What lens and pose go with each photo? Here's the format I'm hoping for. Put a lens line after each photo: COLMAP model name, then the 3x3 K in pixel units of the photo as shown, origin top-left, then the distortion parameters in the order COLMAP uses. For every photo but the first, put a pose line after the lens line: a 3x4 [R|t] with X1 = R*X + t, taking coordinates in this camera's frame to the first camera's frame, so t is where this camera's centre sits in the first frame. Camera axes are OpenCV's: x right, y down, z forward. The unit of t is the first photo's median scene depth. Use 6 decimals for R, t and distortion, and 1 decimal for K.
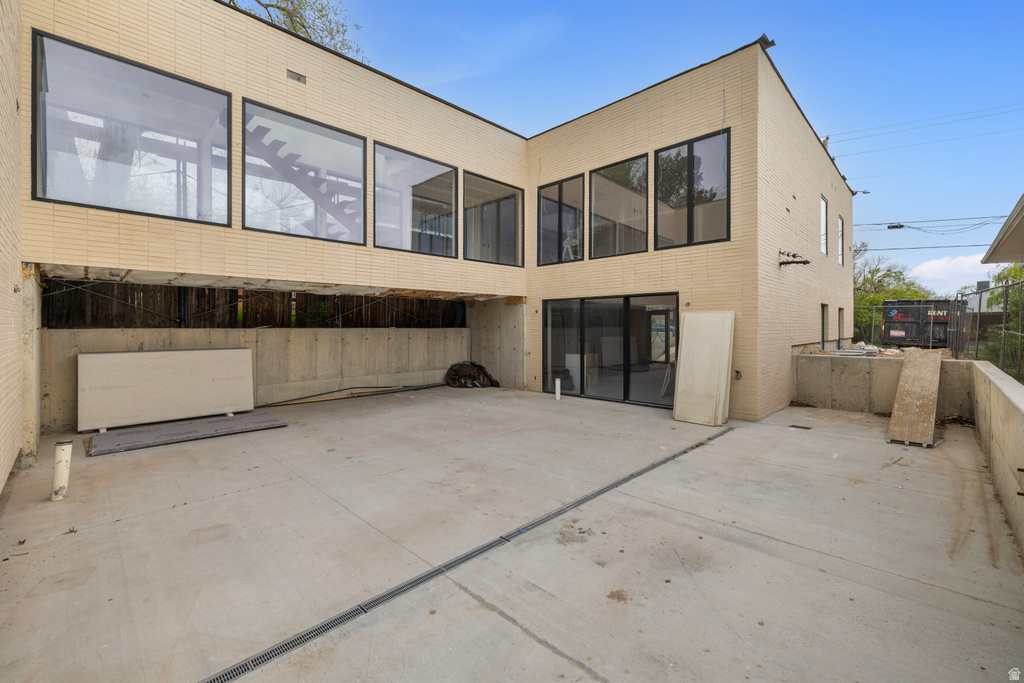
lens RADIAL K [[432.3, 0, 517.2], [0, 432.3, 332.1], [0, 0, 1]] dist [-0.000408, 0.000138]
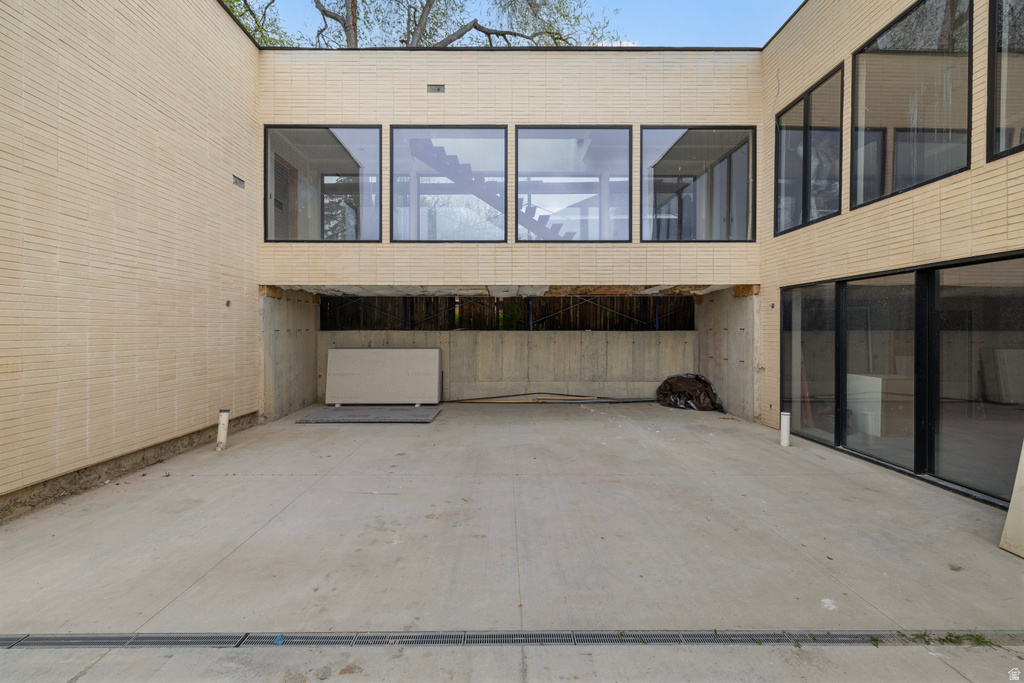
lens RADIAL K [[432.3, 0, 511.3], [0, 432.3, 335.9], [0, 0, 1]] dist [-0.000408, 0.000138]
pose [[0.703569, 0.010469, -0.710550, 0.307205], [-0.009233, 0.999942, 0.005591, -0.002616], [0.710567, 0.002627, 0.703625, 0.338431]]
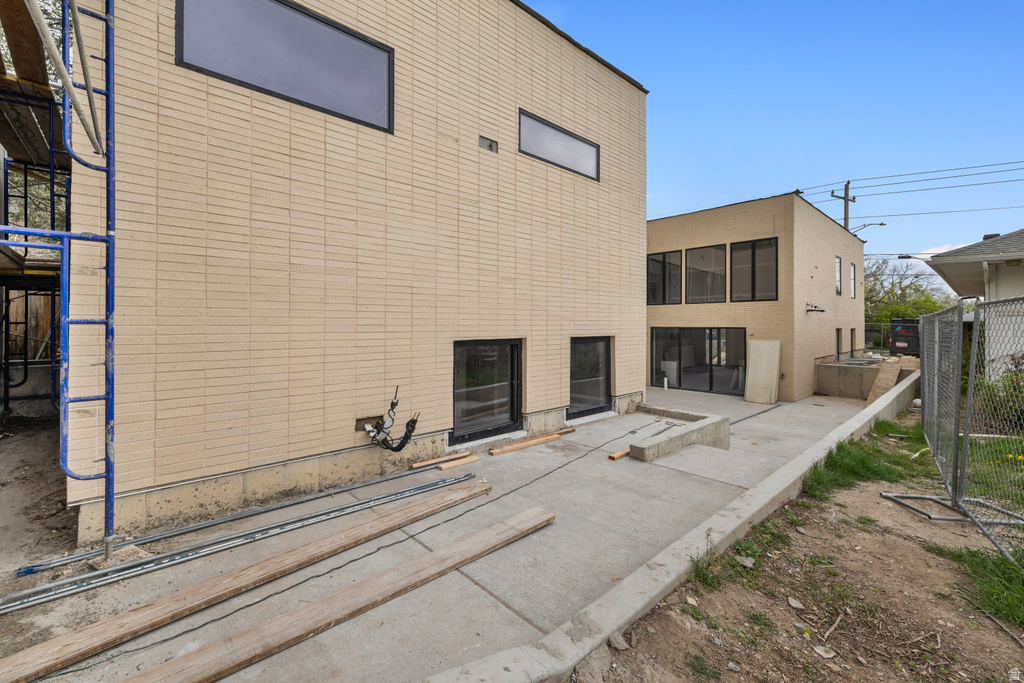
lens RADIAL K [[441.6, 0, 513.4], [0, 441.6, 325.1], [0, 0, 1]] dist [0.001794, -0.000665]
pose [[0.998892, 0.002166, -0.047008, -0.472320], [-0.002573, 0.999960, -0.008587, -0.086243], [0.046987, 0.008698, 0.998858, -0.804249]]
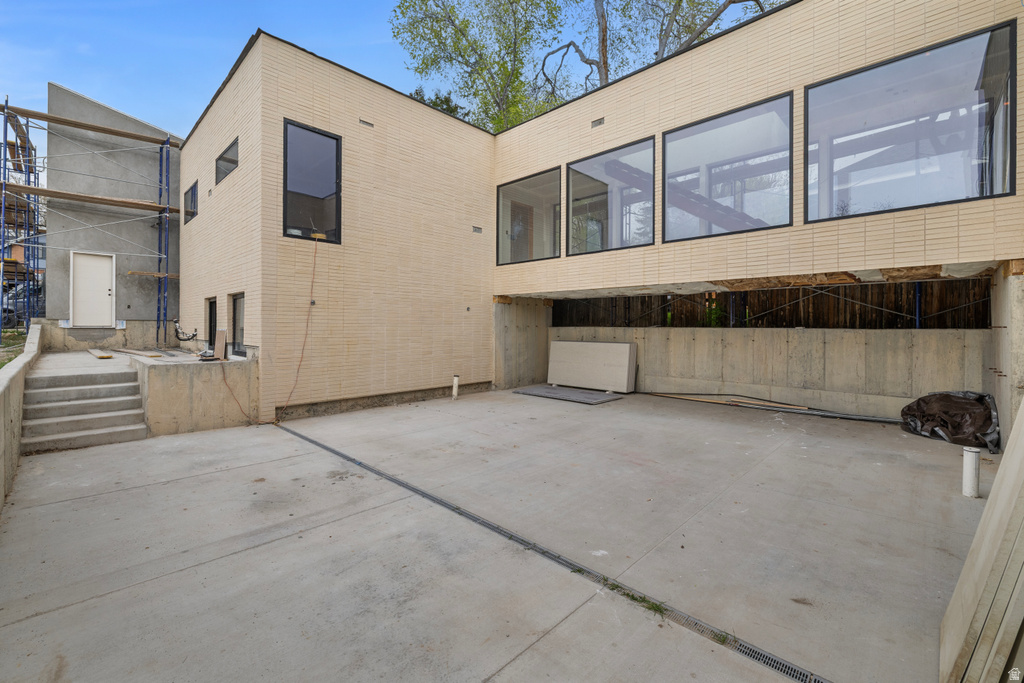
lens RADIAL K [[441.6, 0, 506.0], [0, 441.6, 330.9], [0, 0, 1]] dist [0.001794, -0.000665]
pose [[-0.013805, 0.011696, -0.999836, 0.642664], [-0.016475, 0.999793, 0.011923, -0.007057], [0.999769, 0.016637, -0.013609, 0.649236]]
